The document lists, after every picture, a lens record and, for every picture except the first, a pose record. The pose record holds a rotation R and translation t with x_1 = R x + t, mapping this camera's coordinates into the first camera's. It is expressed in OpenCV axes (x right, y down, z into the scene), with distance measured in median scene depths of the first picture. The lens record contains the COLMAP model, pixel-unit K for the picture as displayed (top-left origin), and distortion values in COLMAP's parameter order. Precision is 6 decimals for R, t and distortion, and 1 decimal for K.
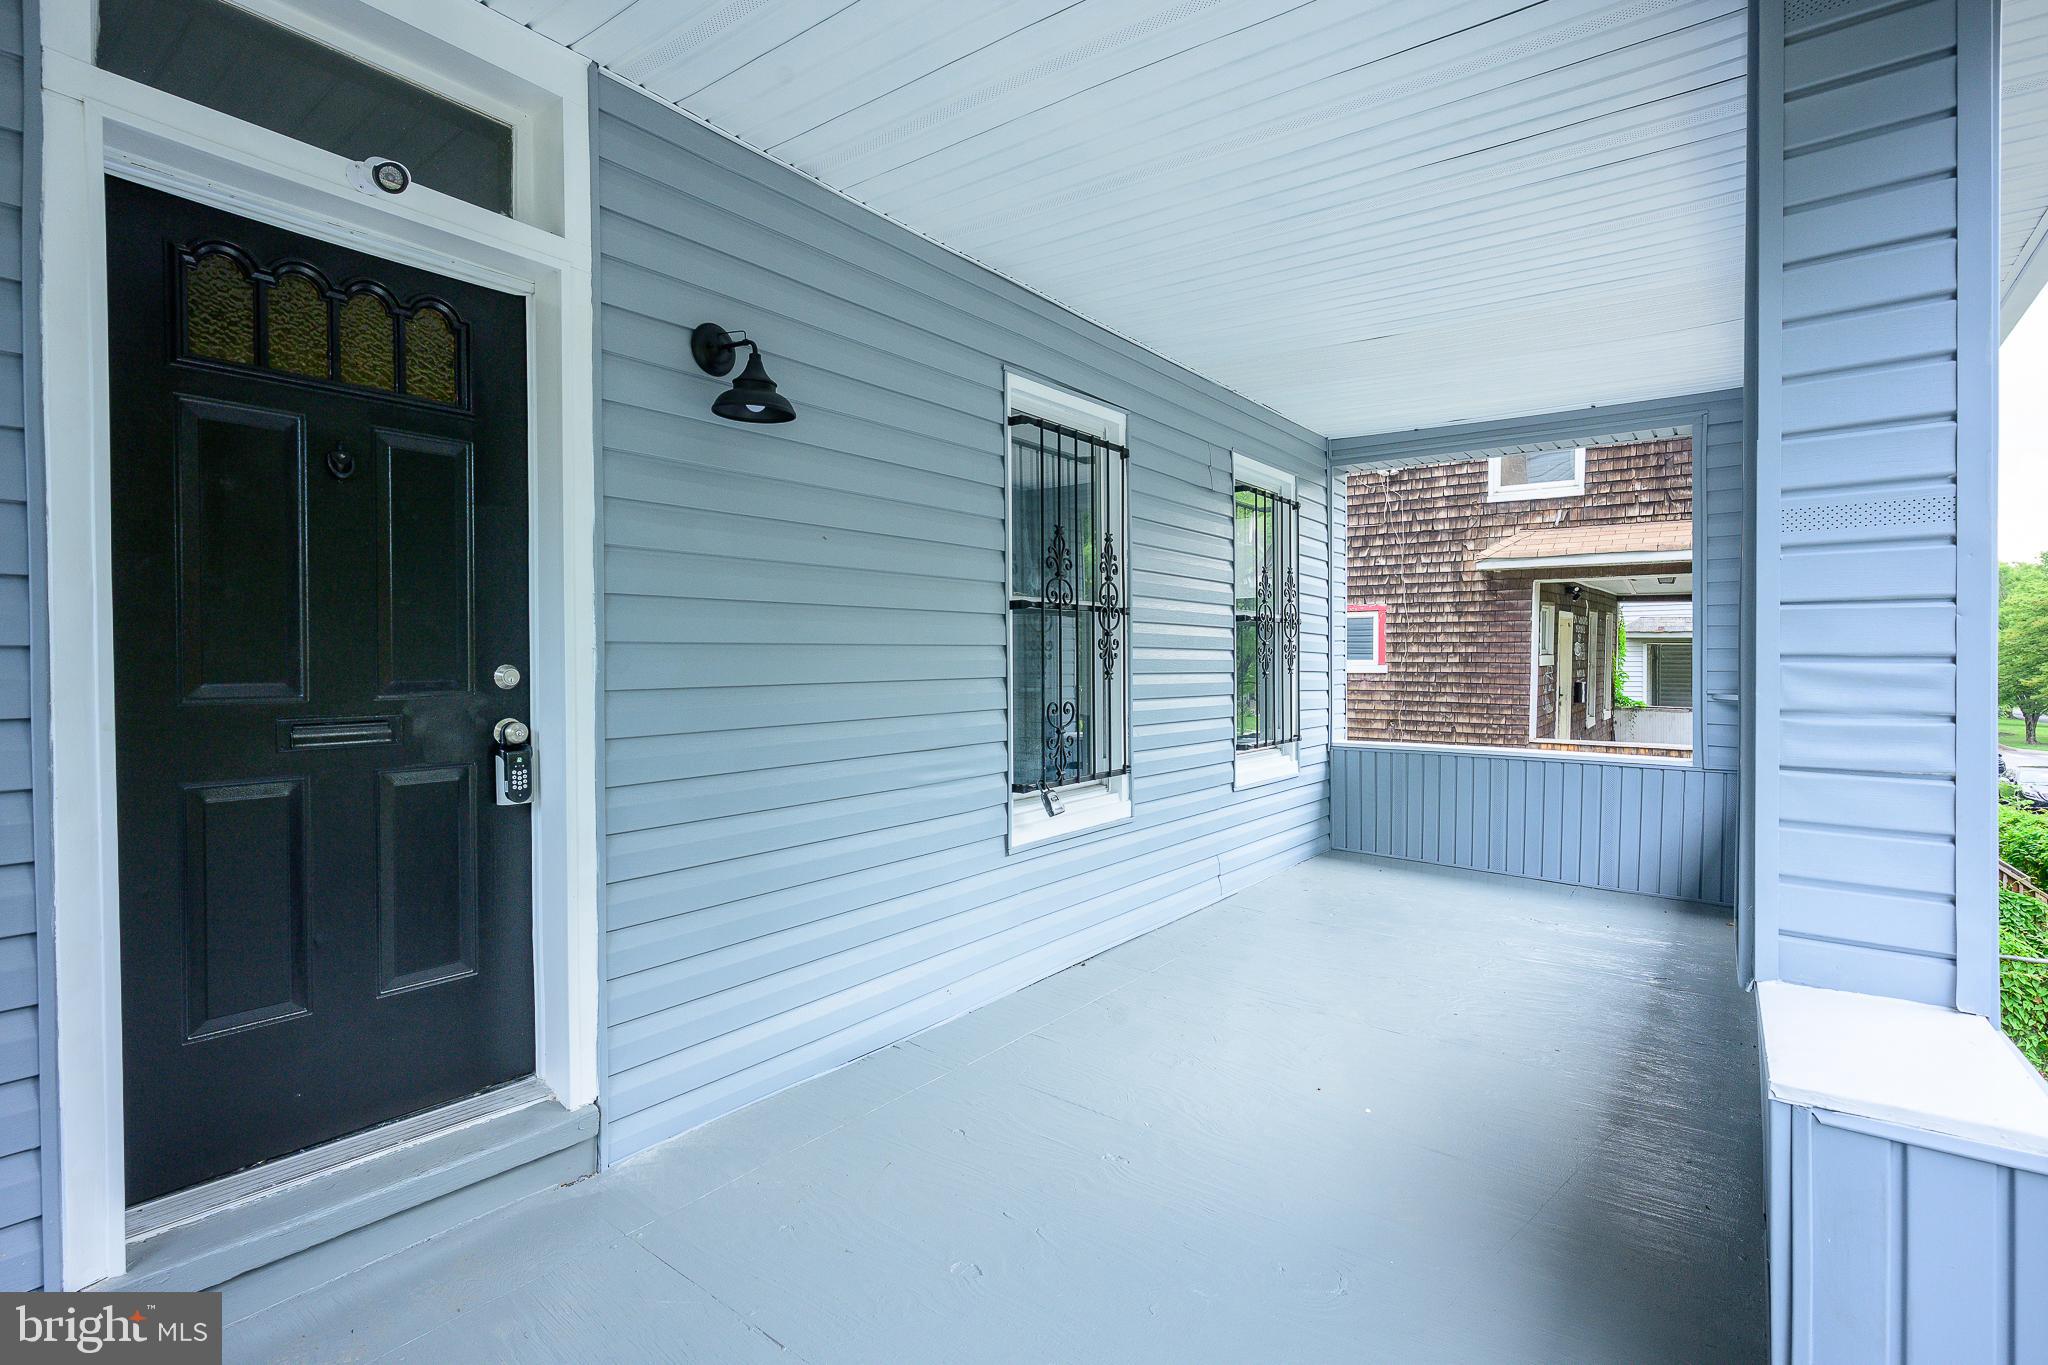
lens RADIAL K [[974.9, 0, 1019.6], [0, 974.9, 674.7], [0, 0, 1]] dist [-0.000433, 0.001437]
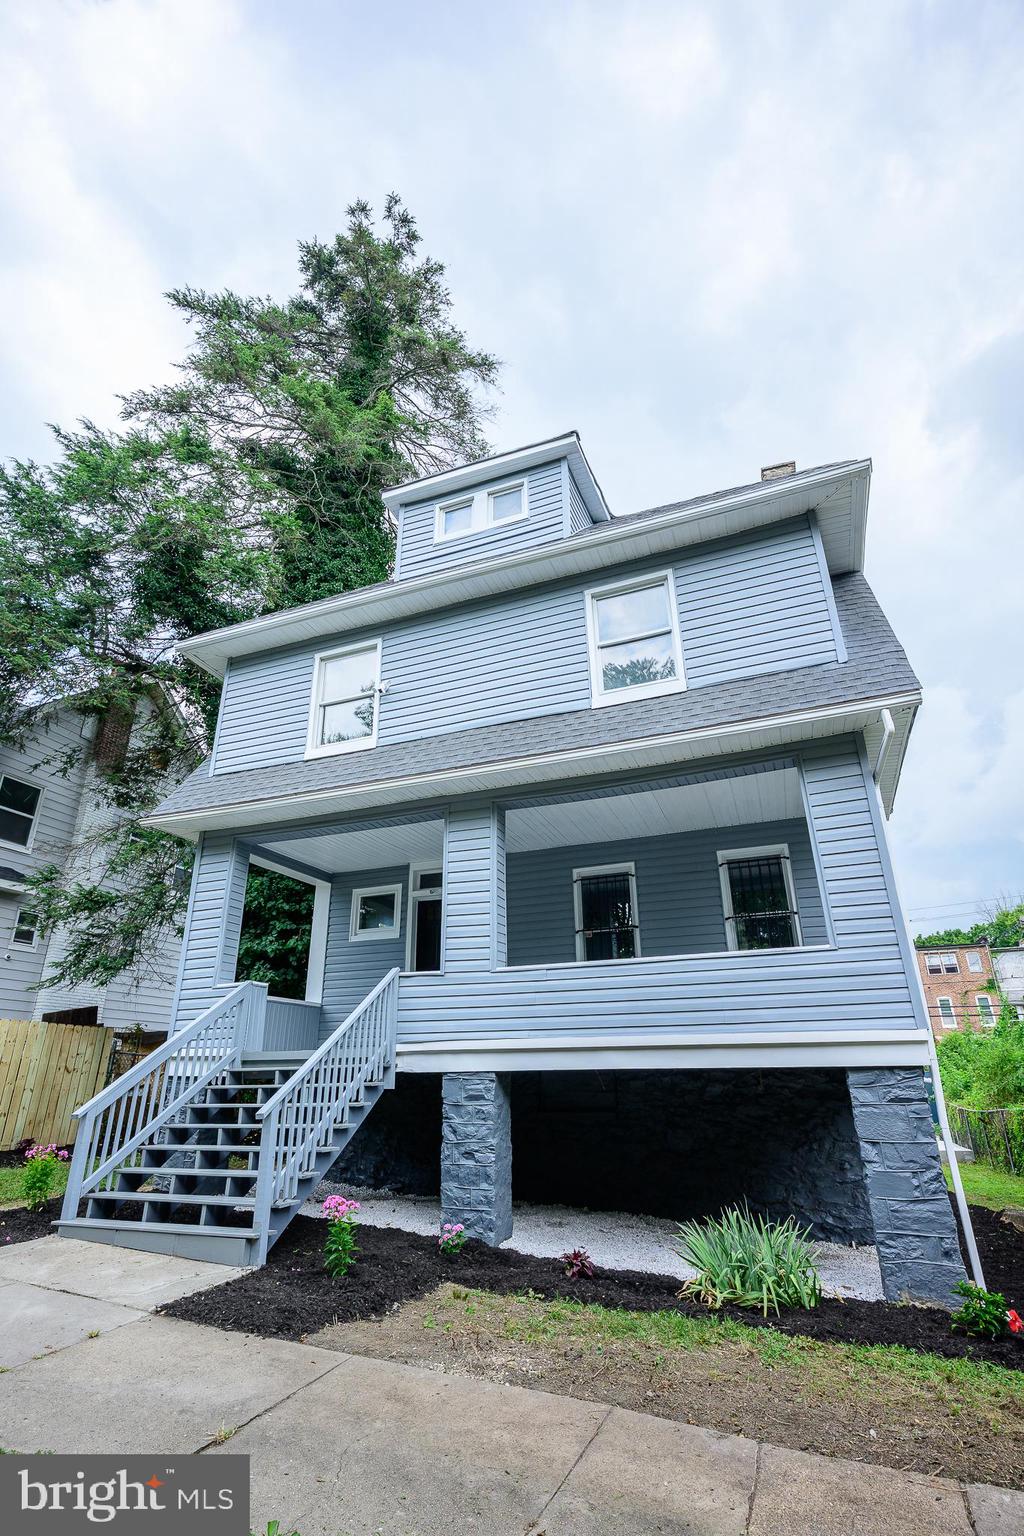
lens RADIAL K [[745.9, 0, 505.9], [0, 745.9, 769.1], [0, 0, 1]] dist [-0.000946, 0.001803]
pose [[0.271581, -0.371998, -0.887615, 2.336394], [-0.005234, 0.921694, -0.387882, 0.399259], [0.962401, 0.109987, 0.248368, 0.005456]]
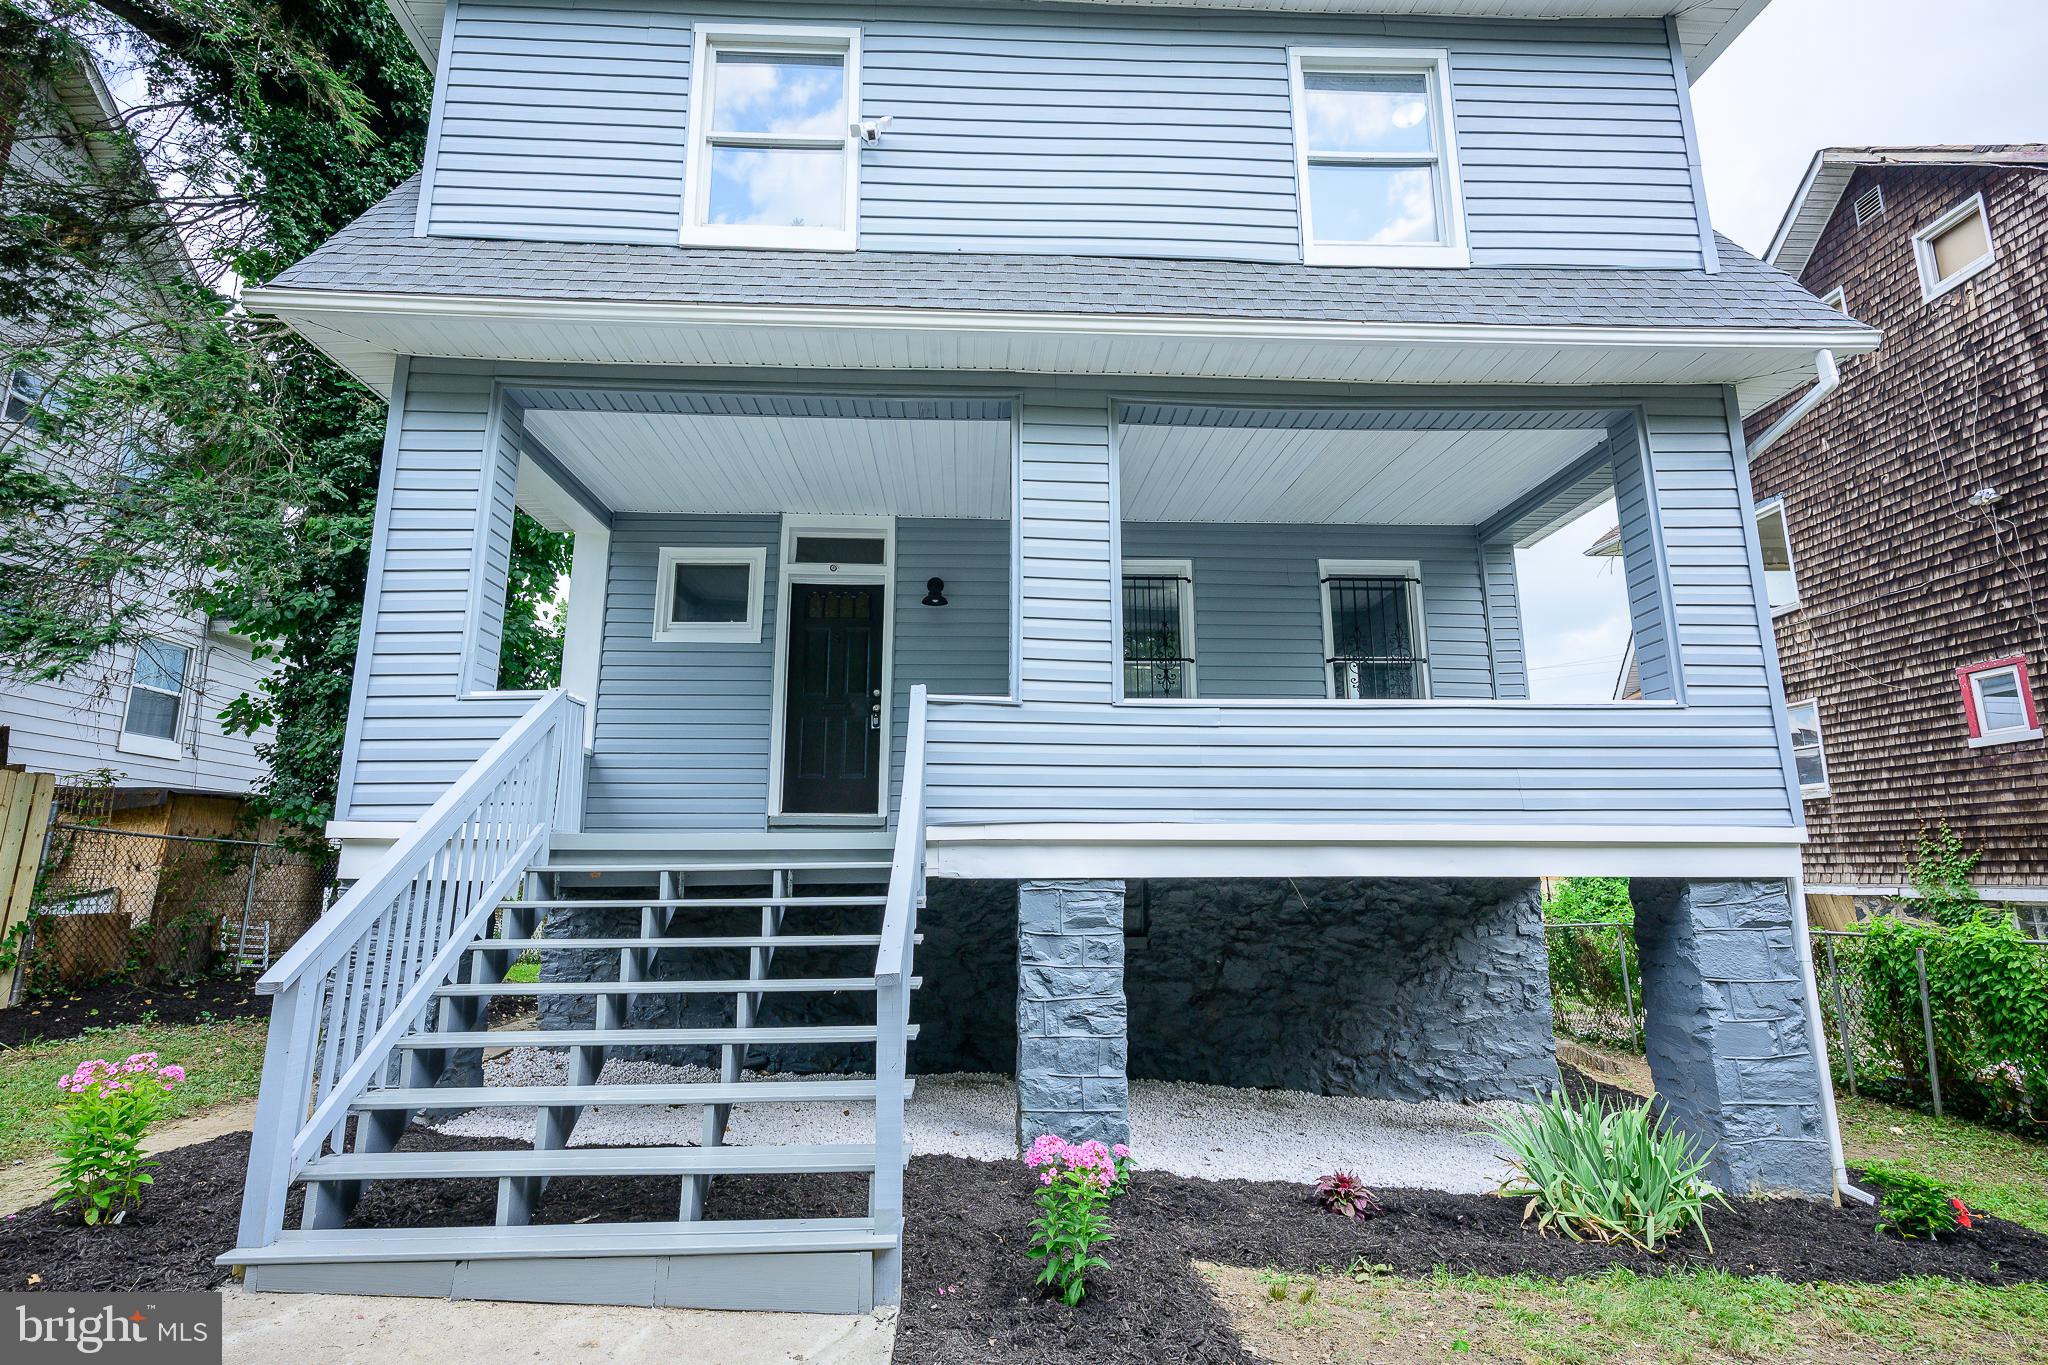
lens RADIAL K [[994.5, 0, 1022.0], [0, 994.5, 673.7], [0, 0, 1]] dist [-0.000946, 0.001803]
pose [[0.645242, -0.153465, -0.748406, 1.412832], [-0.009884, 0.977858, -0.209037, 0.385888], [0.763914, 0.142277, 0.629438, -0.474003]]
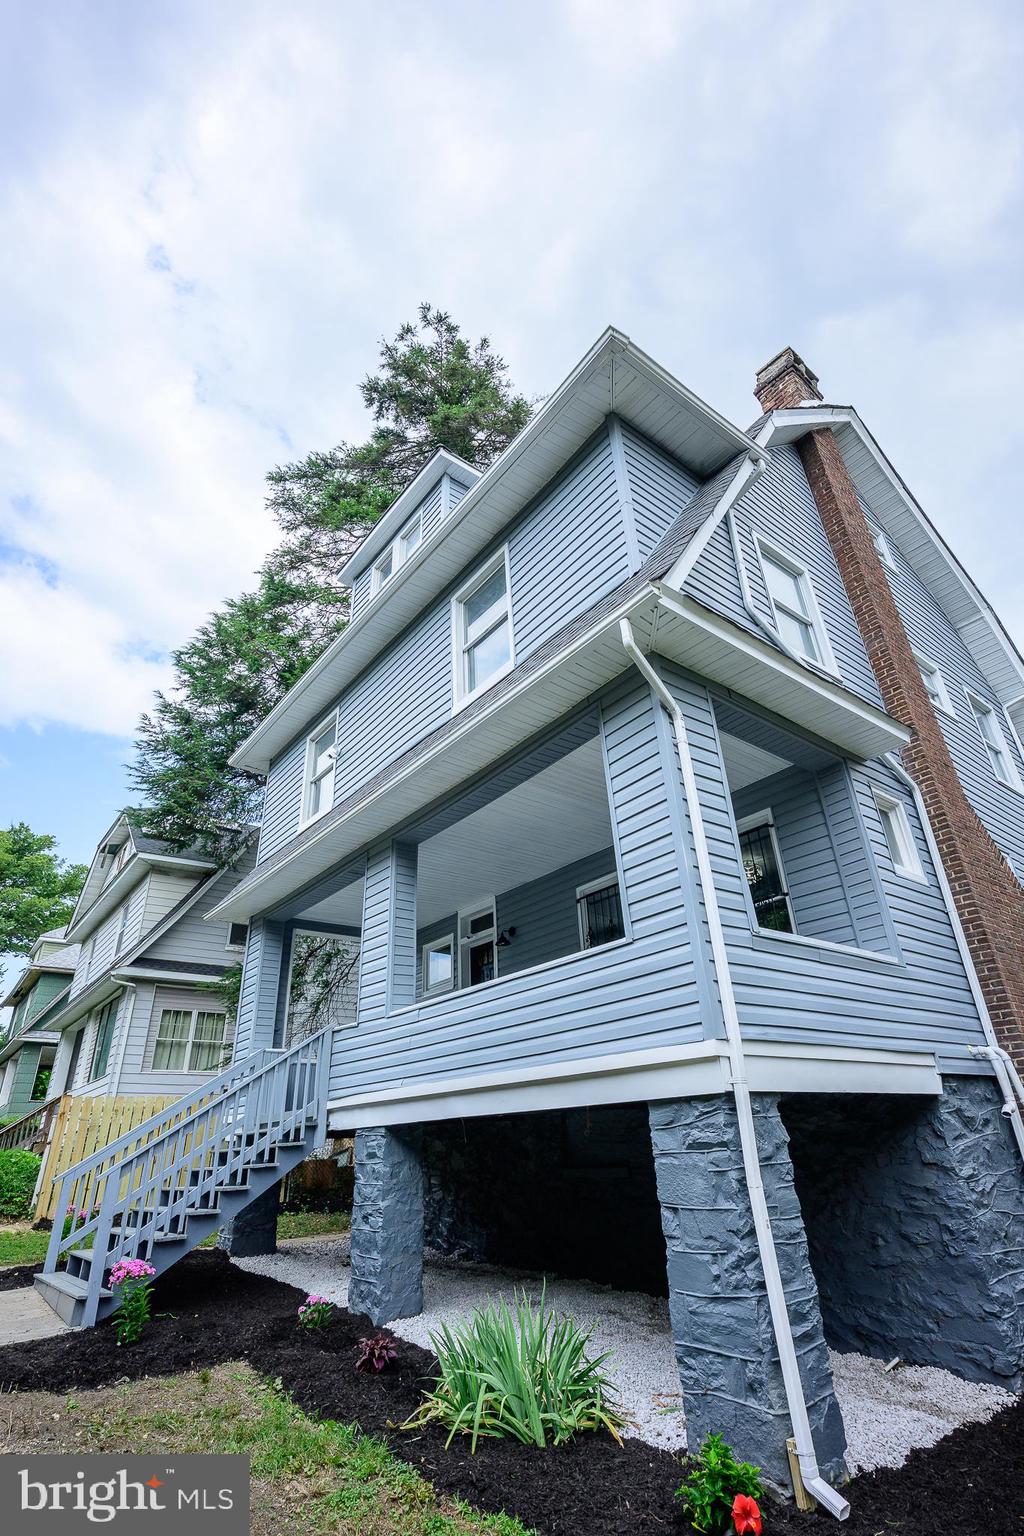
lens RADIAL K [[731.2, 0, 508.5], [0, 731.2, 772.3], [0, 0, 1]] dist [-0.000433, 0.001437]
pose [[-0.248874, -0.432489, -0.866611, 2.156527], [0.027224, 0.891287, -0.452622, 0.416714], [0.968153, -0.136239, -0.210044, 1.225673]]
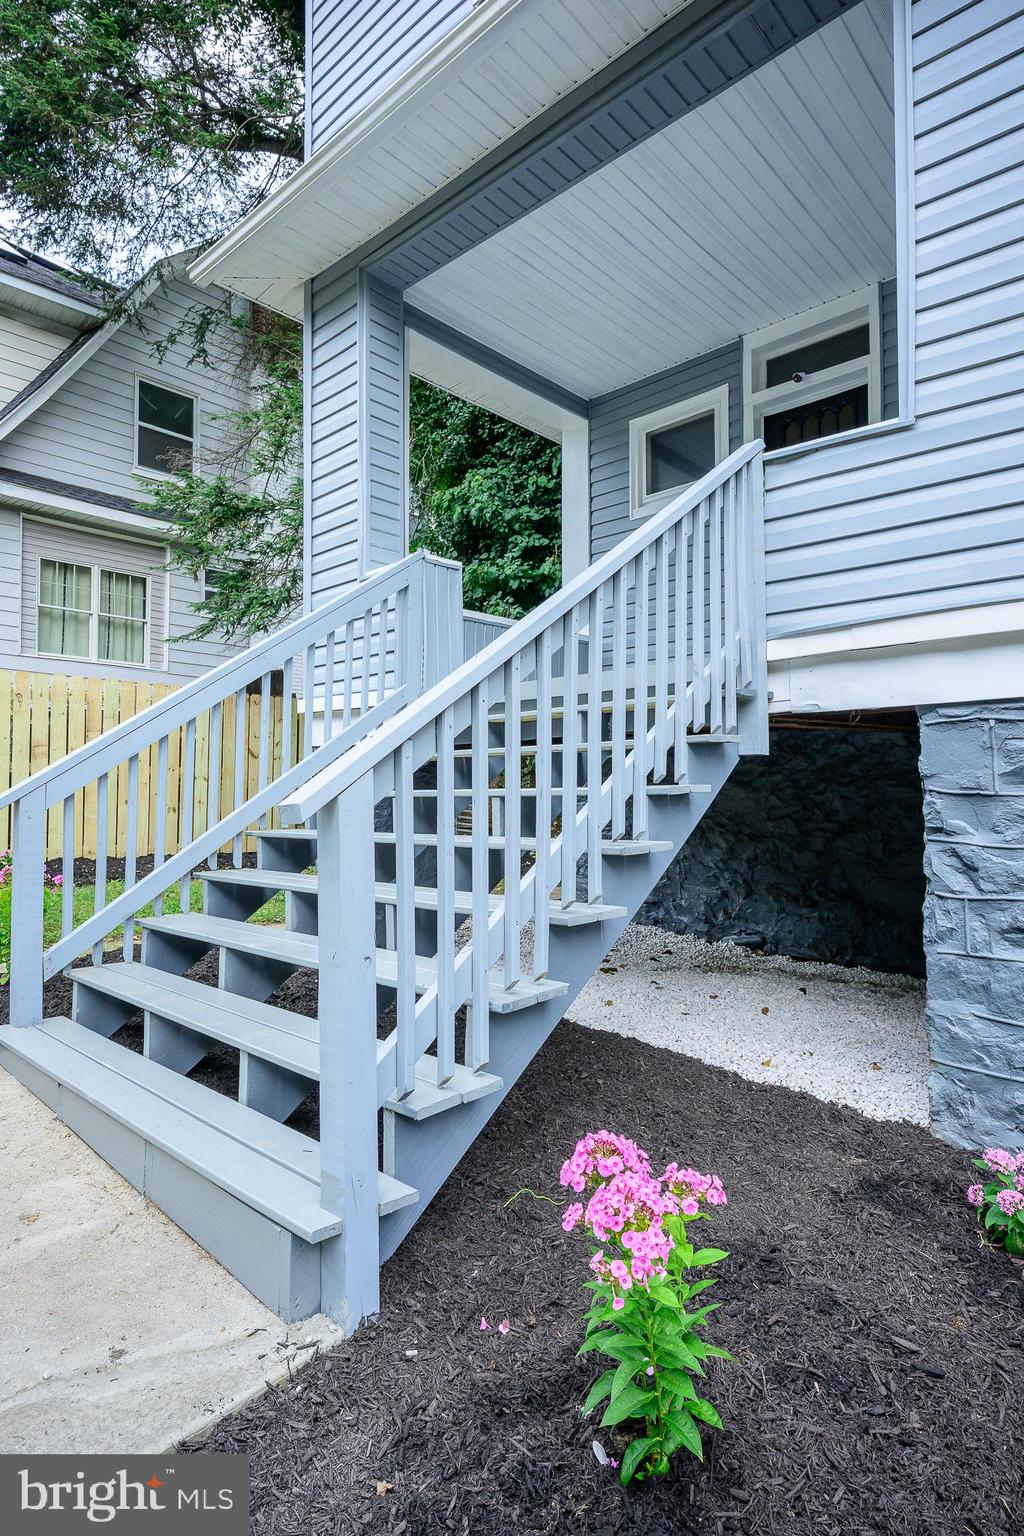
lens RADIAL K [[823.2, 0, 509.5], [0, 823.2, 768.0], [0, 0, 1]] dist [-0.001107, -0.000255]
pose [[-0.091000, -0.025711, -0.995519, 1.086542], [-0.010506, 0.999636, -0.024857, 0.447454], [0.995795, 0.008197, -0.091237, 0.120410]]
